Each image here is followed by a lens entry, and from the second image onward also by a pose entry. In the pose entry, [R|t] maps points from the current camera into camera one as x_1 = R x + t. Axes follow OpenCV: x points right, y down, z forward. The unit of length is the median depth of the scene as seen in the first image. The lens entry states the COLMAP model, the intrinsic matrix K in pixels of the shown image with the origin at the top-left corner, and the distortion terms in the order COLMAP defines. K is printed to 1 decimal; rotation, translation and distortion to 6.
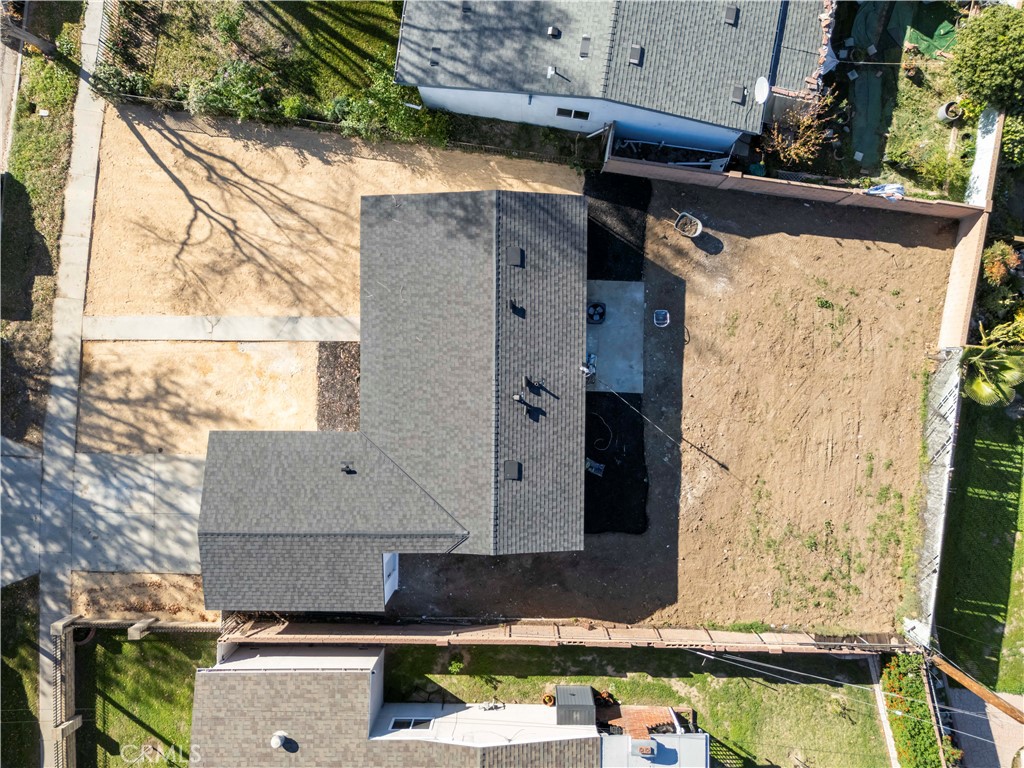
lens RADIAL K [[723.7, 0, 508.0], [0, 723.7, 405.2], [0, 0, 1]] dist [0.100631, -0.093474]
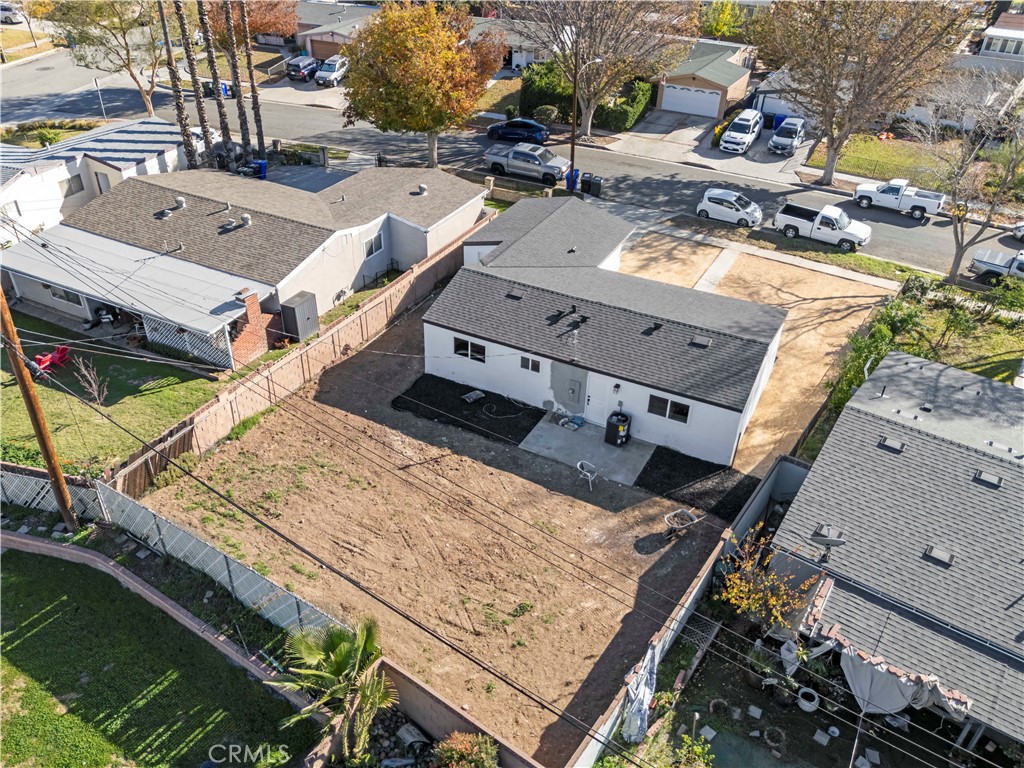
lens RADIAL K [[723.7, 0, 508.0], [0, 723.7, 405.2], [0, 0, 1]] dist [0.100631, -0.093474]
pose [[-0.454465, 0.551810, -0.699262, 0.813256], [-0.889790, -0.317935, 0.327401, -0.292507], [-0.041657, 0.770989, 0.635485, 0.374336]]
